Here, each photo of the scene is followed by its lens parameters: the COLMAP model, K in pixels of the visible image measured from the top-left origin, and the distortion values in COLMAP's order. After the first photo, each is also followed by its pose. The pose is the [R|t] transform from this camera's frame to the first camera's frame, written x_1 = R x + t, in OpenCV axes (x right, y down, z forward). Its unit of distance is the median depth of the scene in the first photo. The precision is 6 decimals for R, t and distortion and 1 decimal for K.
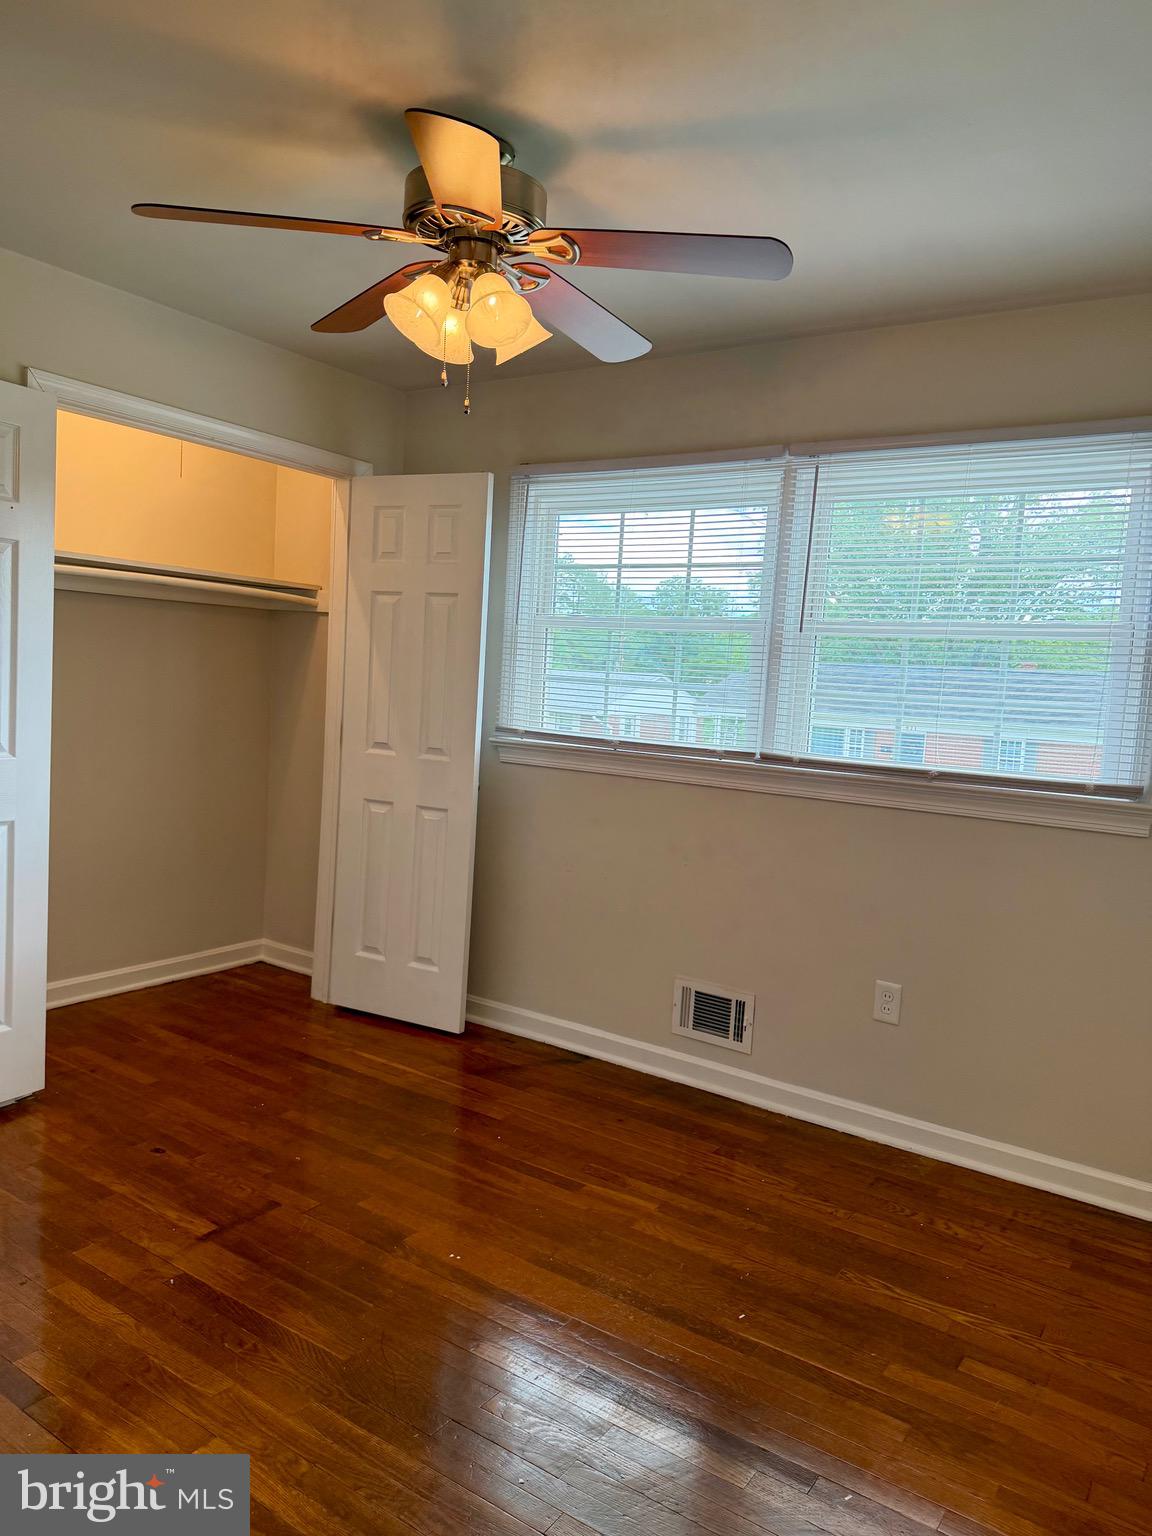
lens RADIAL K [[1082.8, 0, 583.3], [0, 1082.8, 770.4], [0, 0, 1]] dist [0.074692, -0.115776]
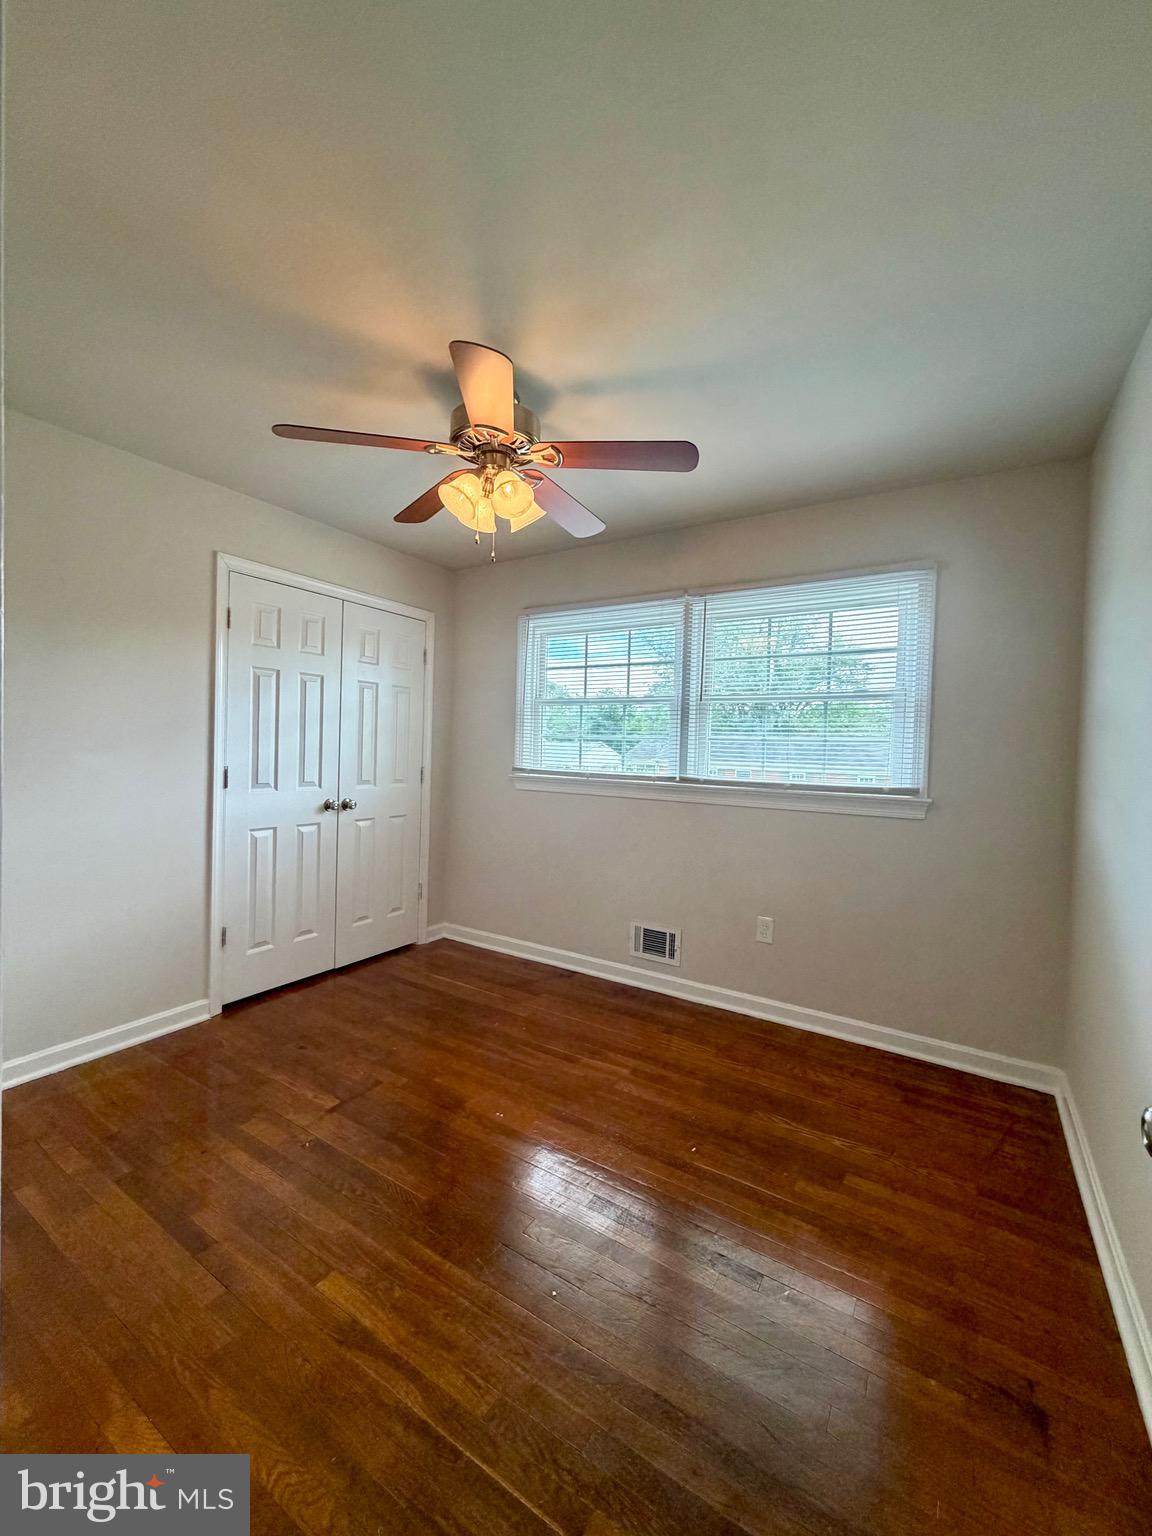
lens RADIAL K [[608.9, 0, 573.5], [0, 608.9, 760.9], [0, 0, 1]] dist [-0.001491, -0.000337]
pose [[0.999061, -0.032748, 0.028382, -0.023876], [0.034499, 0.997380, -0.063587, 0.016083], [-0.026226, 0.064506, 0.997573, 0.135423]]
